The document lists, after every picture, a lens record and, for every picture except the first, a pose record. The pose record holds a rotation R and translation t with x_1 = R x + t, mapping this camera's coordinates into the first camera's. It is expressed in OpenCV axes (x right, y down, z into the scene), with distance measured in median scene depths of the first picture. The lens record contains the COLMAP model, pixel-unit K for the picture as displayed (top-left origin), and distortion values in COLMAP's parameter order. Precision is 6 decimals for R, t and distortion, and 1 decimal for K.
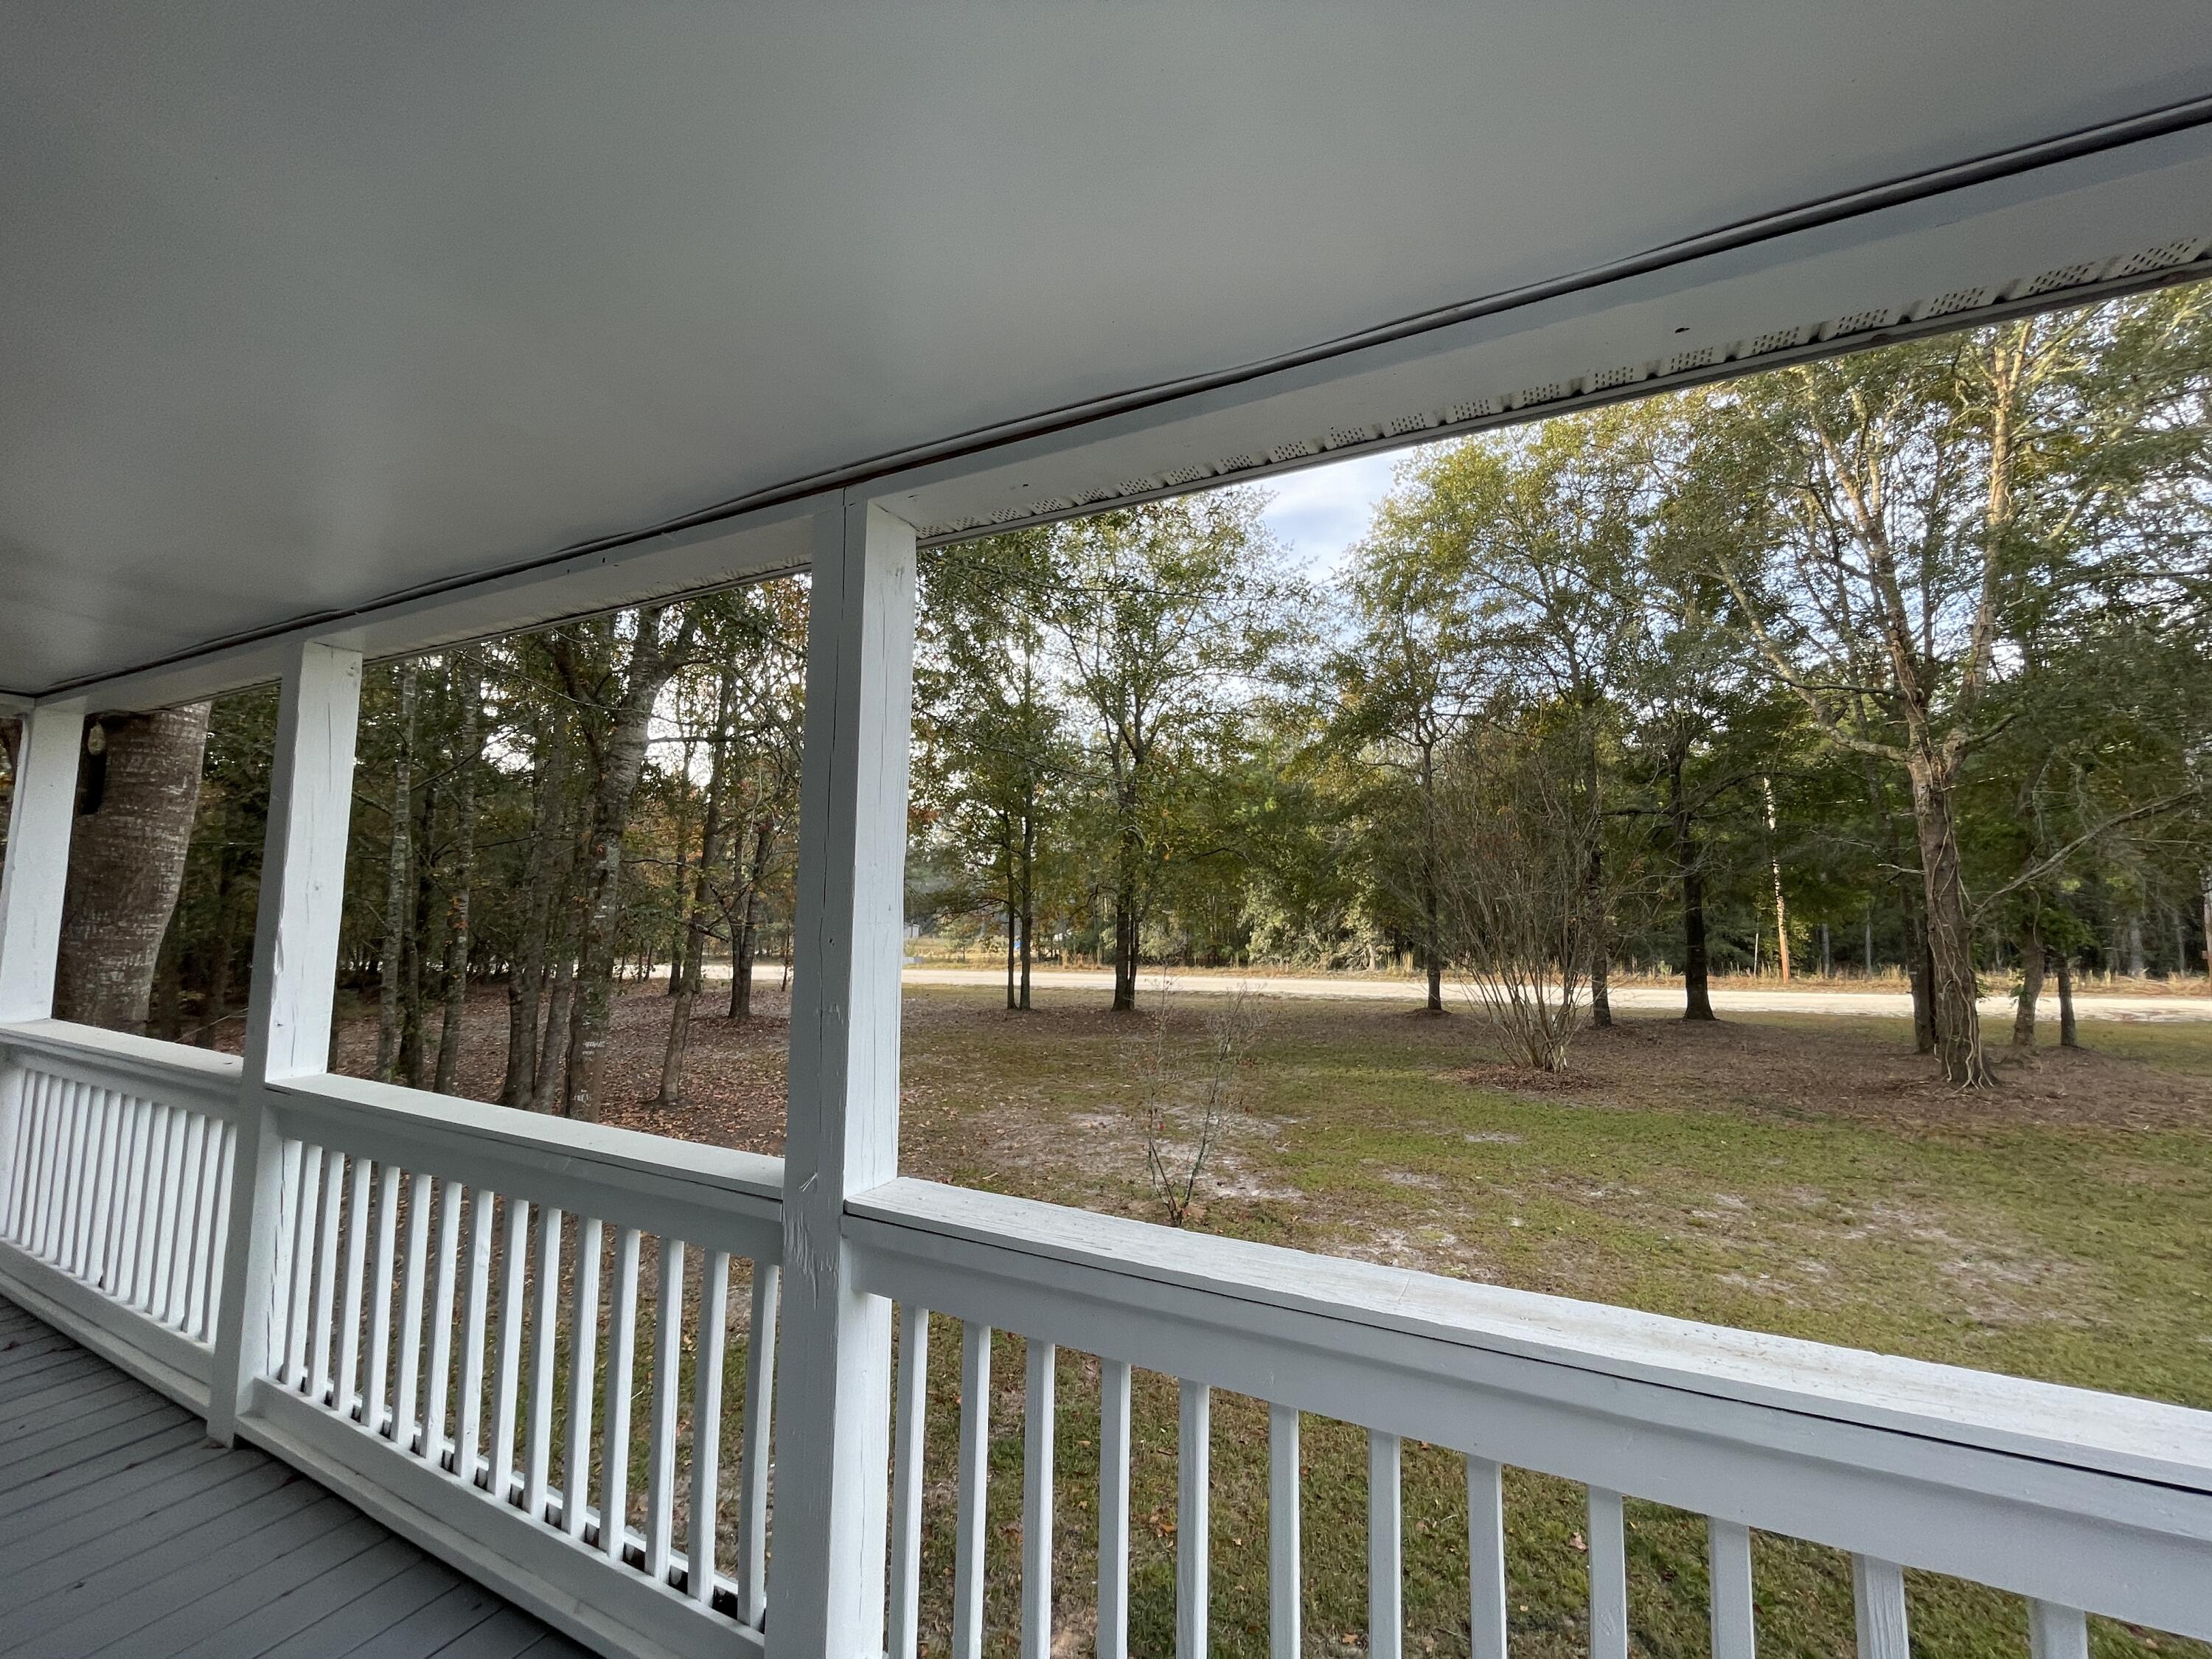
lens RADIAL K [[893.9, 0, 1106.6], [0, 893.9, 829.8], [0, 0, 1]] dist [-0.004834, -0.000140]
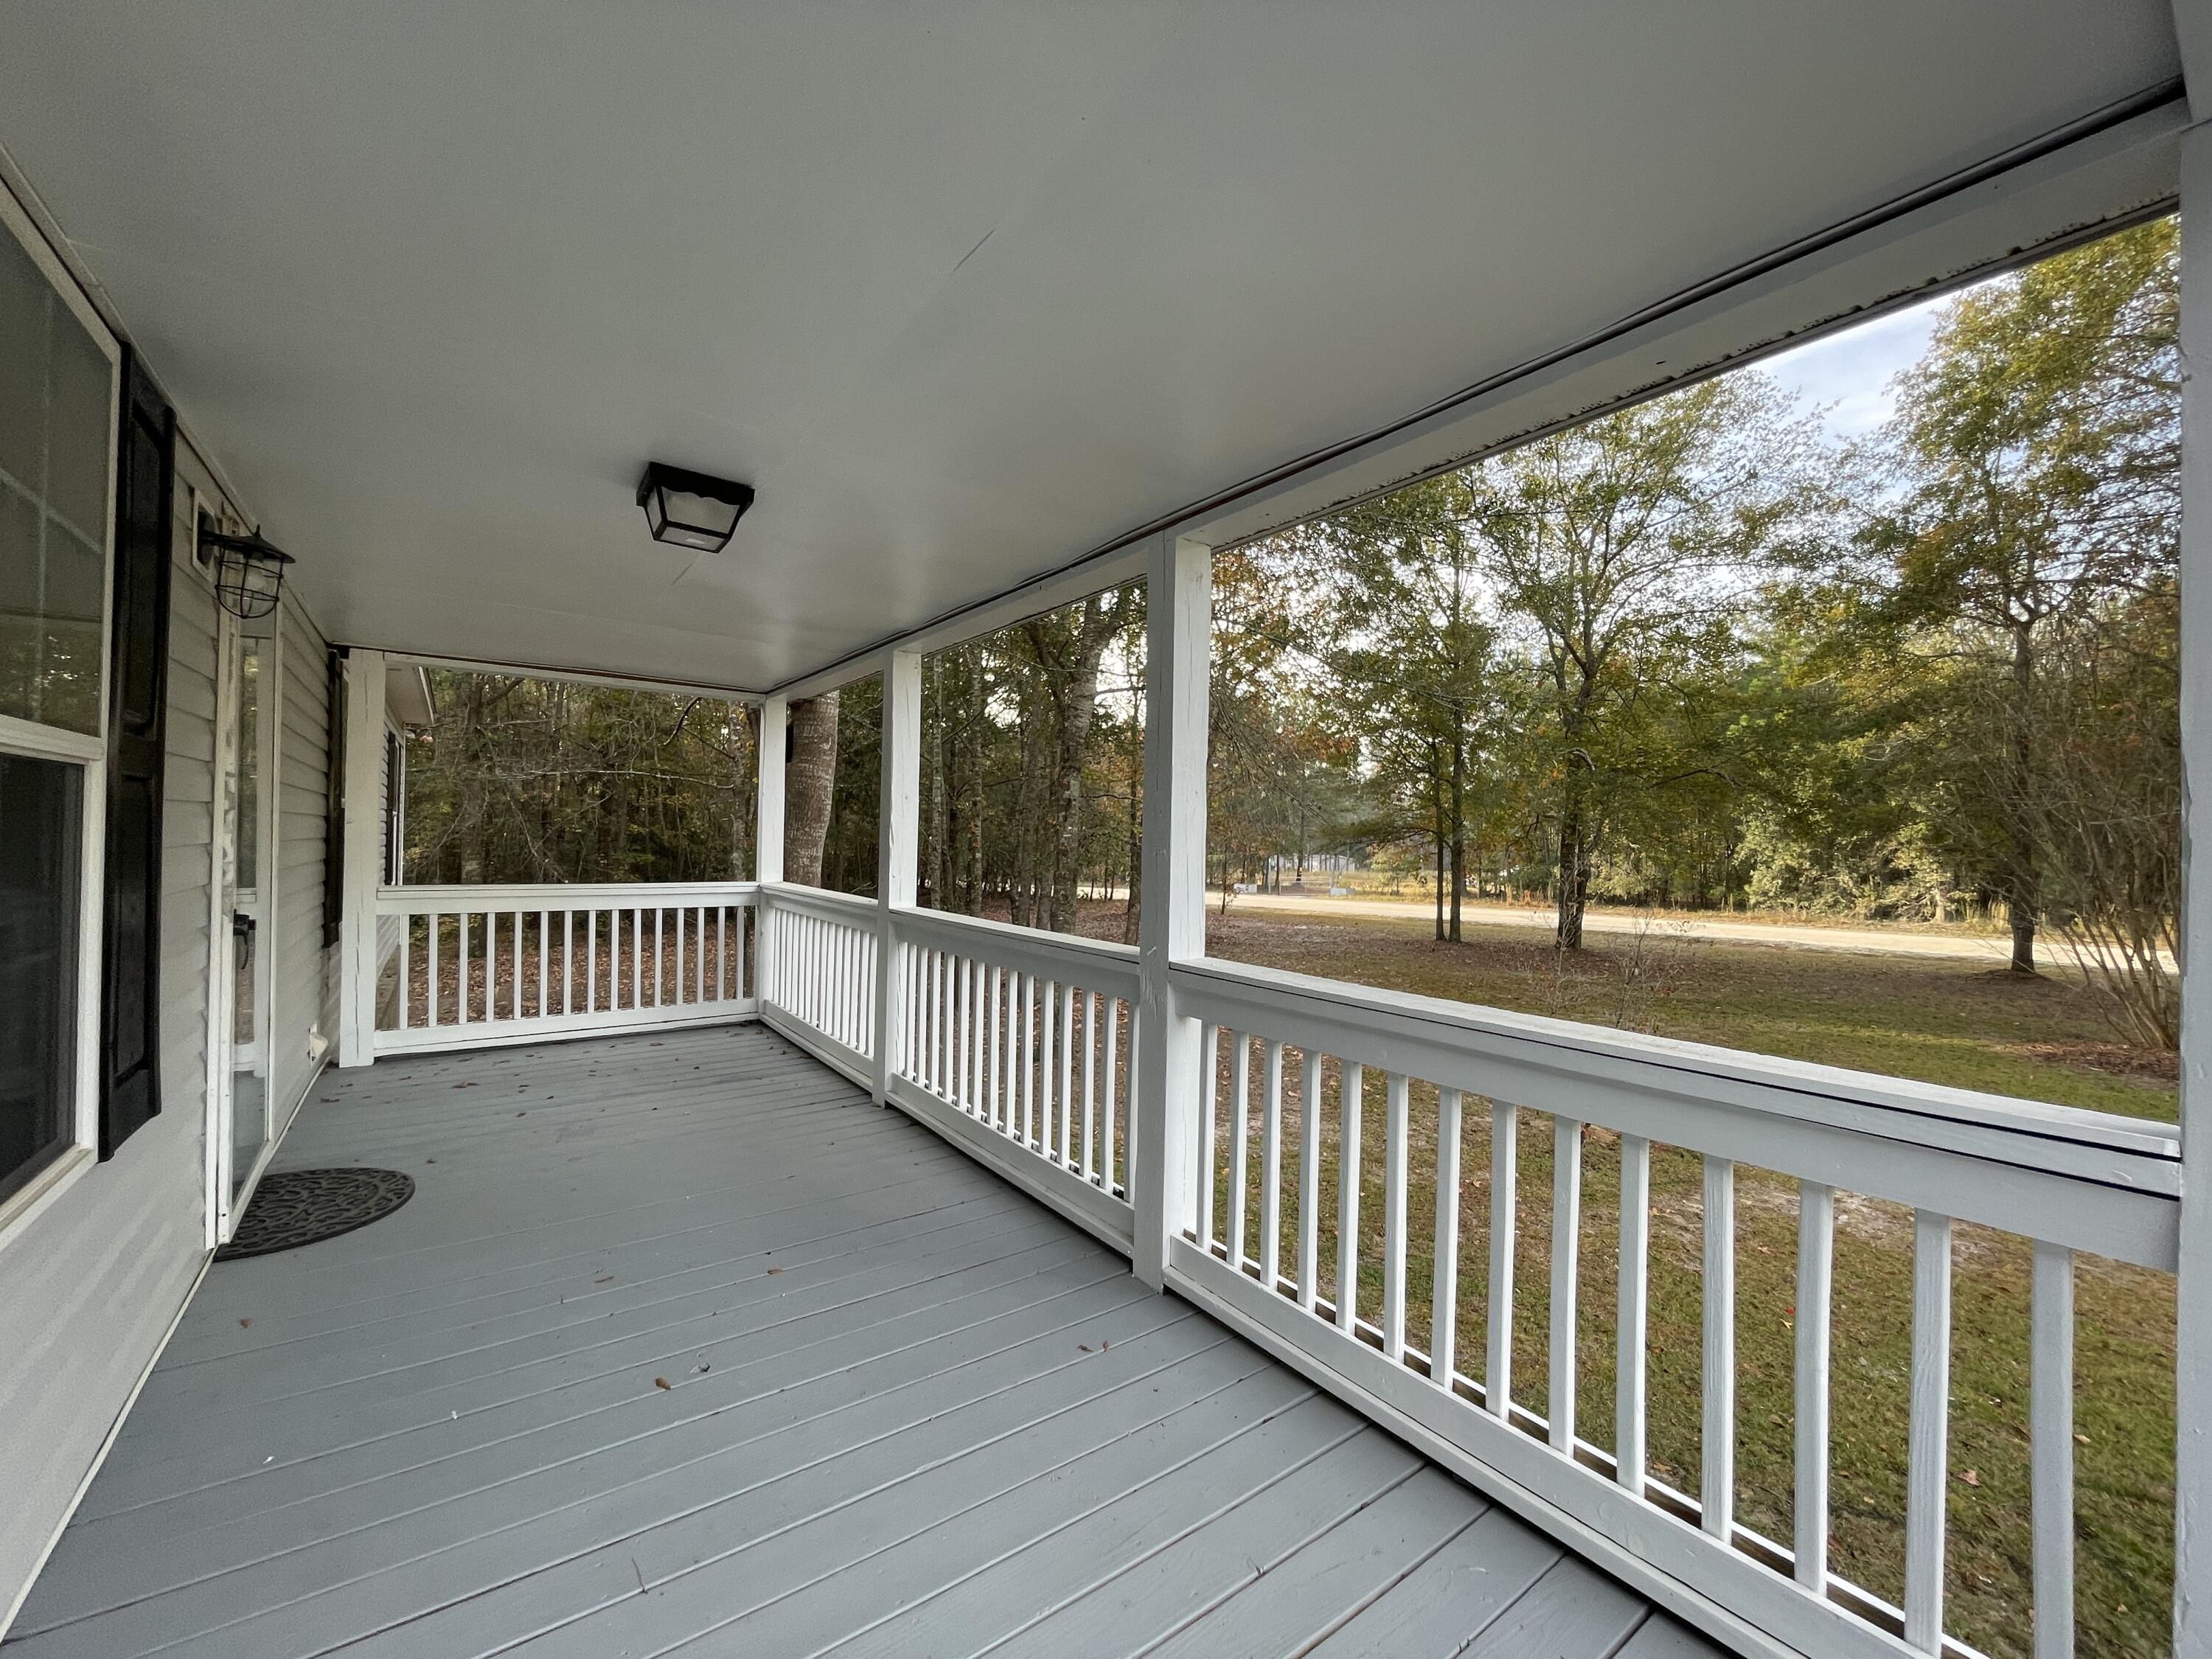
lens RADIAL K [[891.1, 0, 1100.3], [0, 891.1, 828.0], [0, 0, 1]] dist [-0.004674, -0.000172]
pose [[0.883972, -0.000005, -0.467540, 0.021844], [0.033453, 0.997438, 0.063239, 0.002796], [0.466341, -0.071542, 0.881707, -0.030949]]
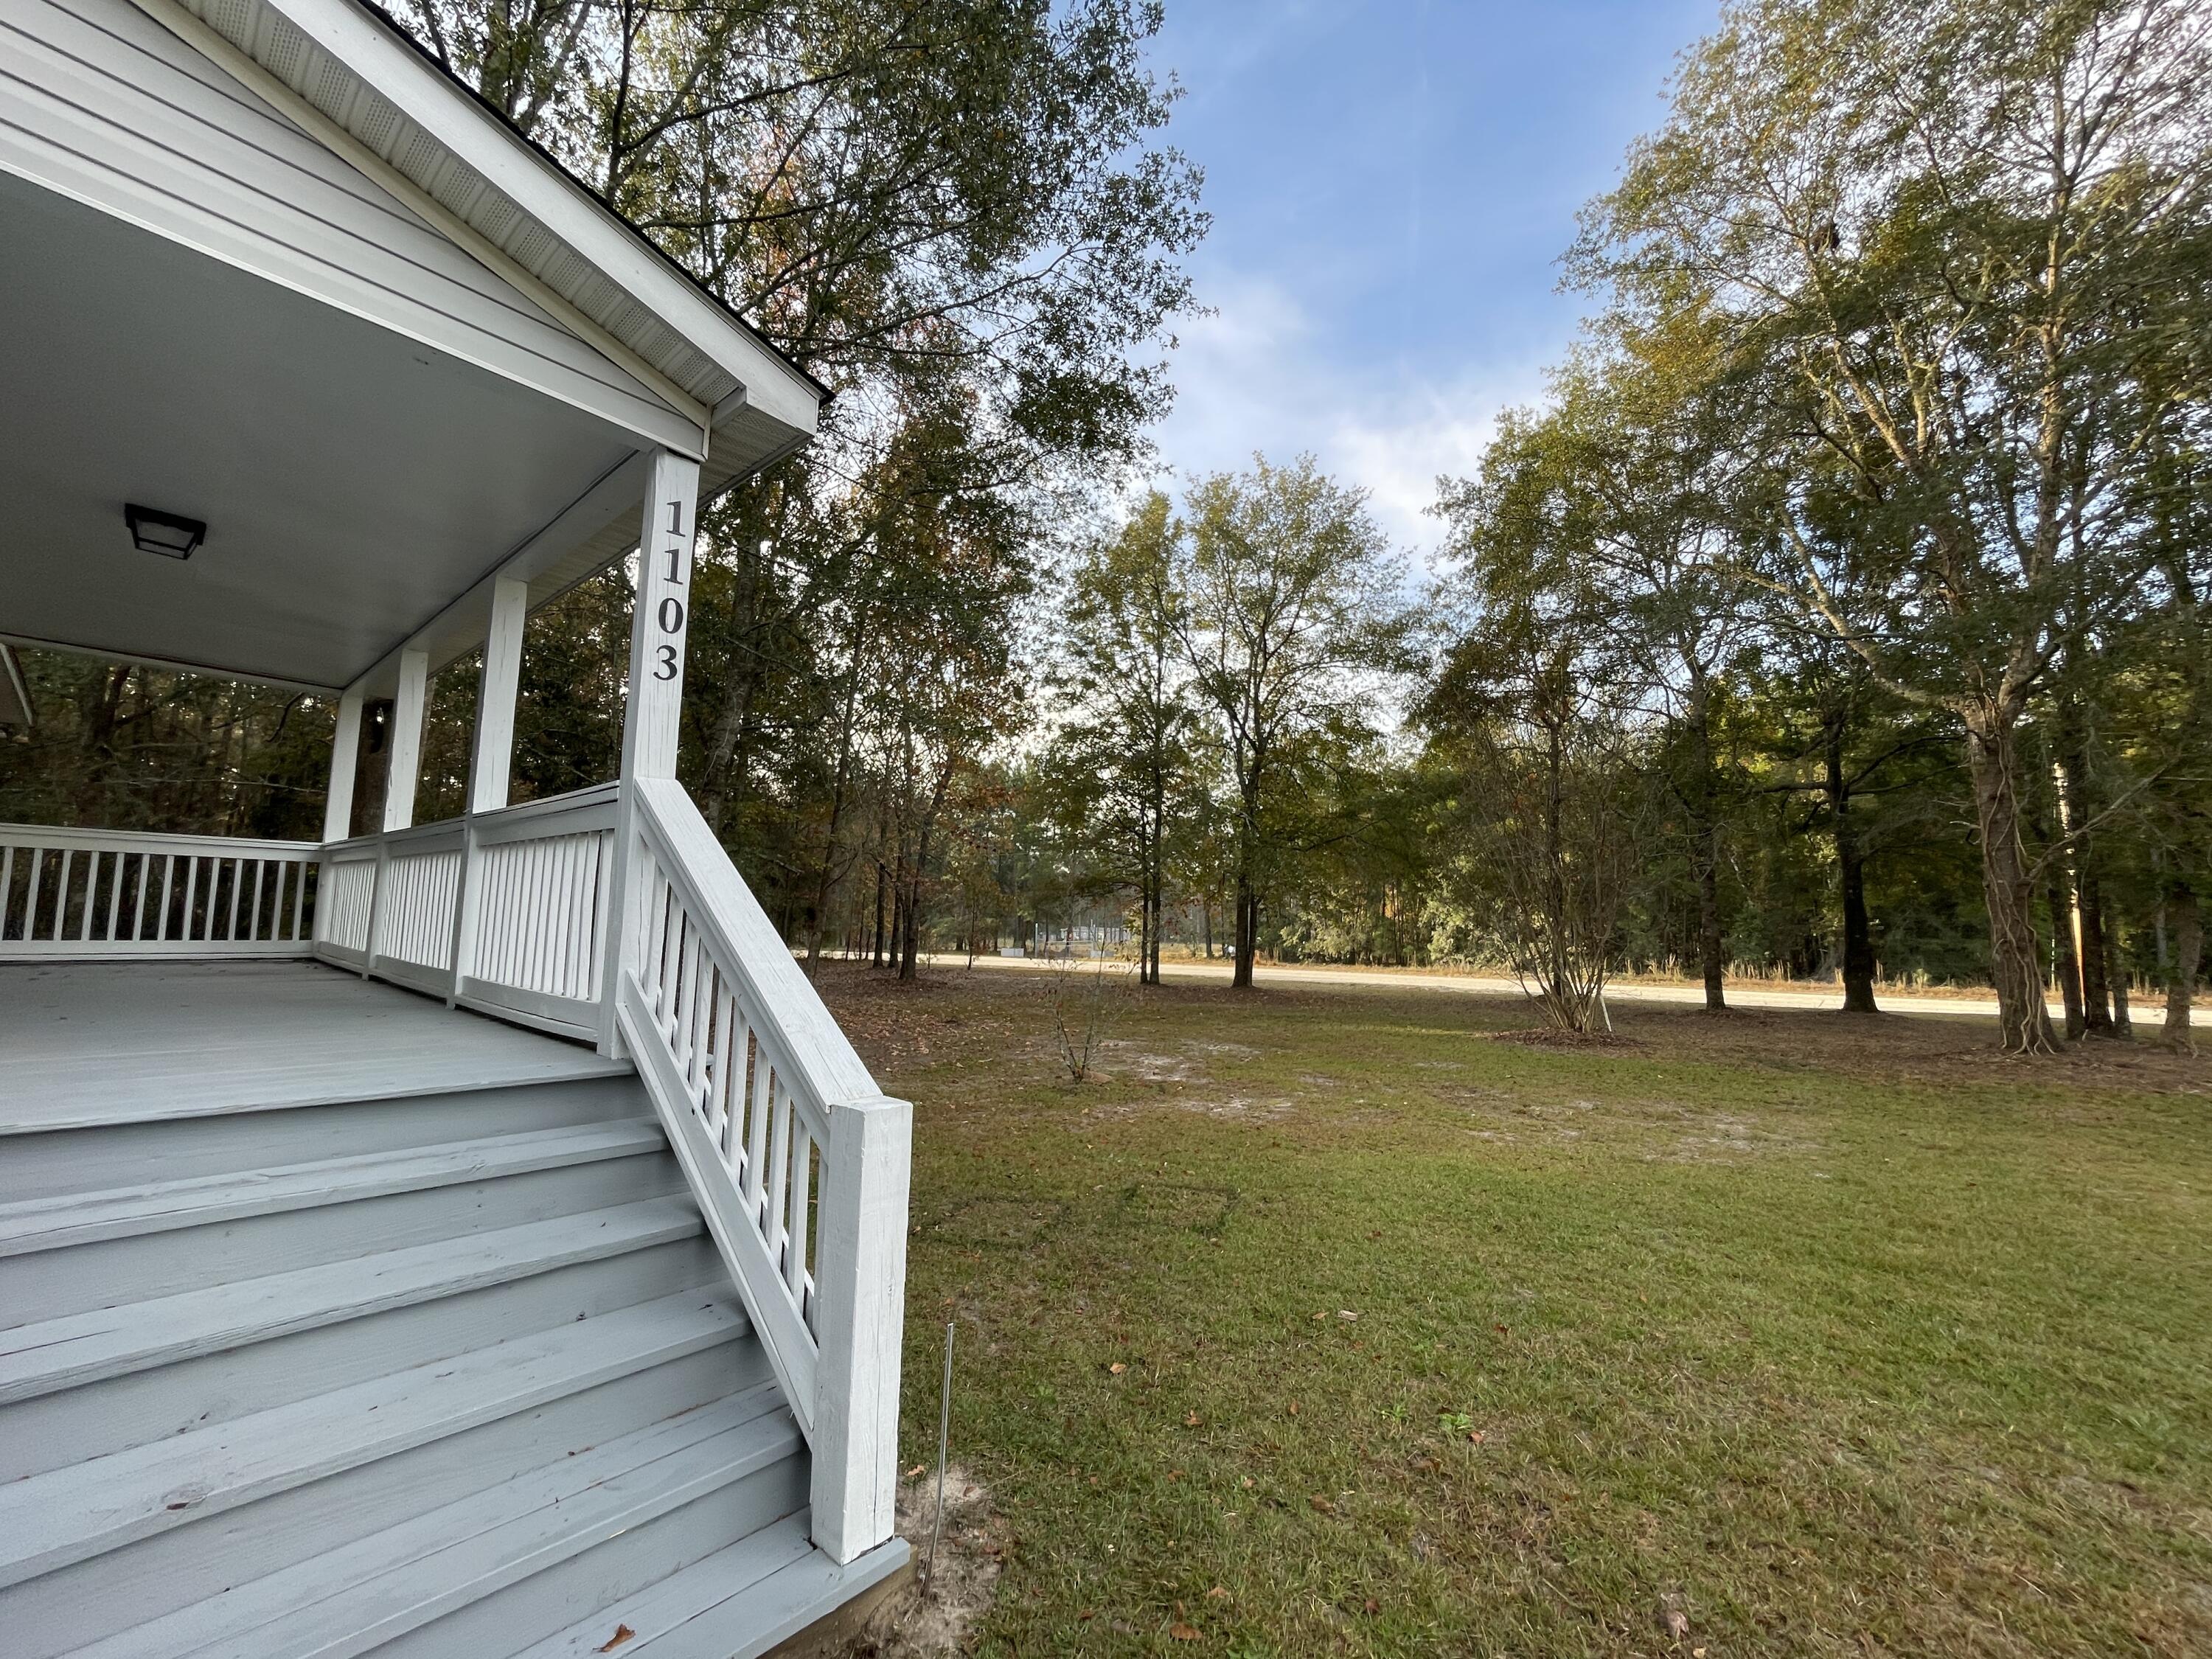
lens RADIAL K [[893.9, 0, 1106.6], [0, 893.9, 829.8], [0, 0, 1]] dist [-0.004834, -0.000140]
pose [[0.965437, -0.012796, -0.260321, 0.144651], [0.008845, 0.999827, -0.016342, 0.031149], [0.260485, 0.013475, 0.965384, -0.074653]]
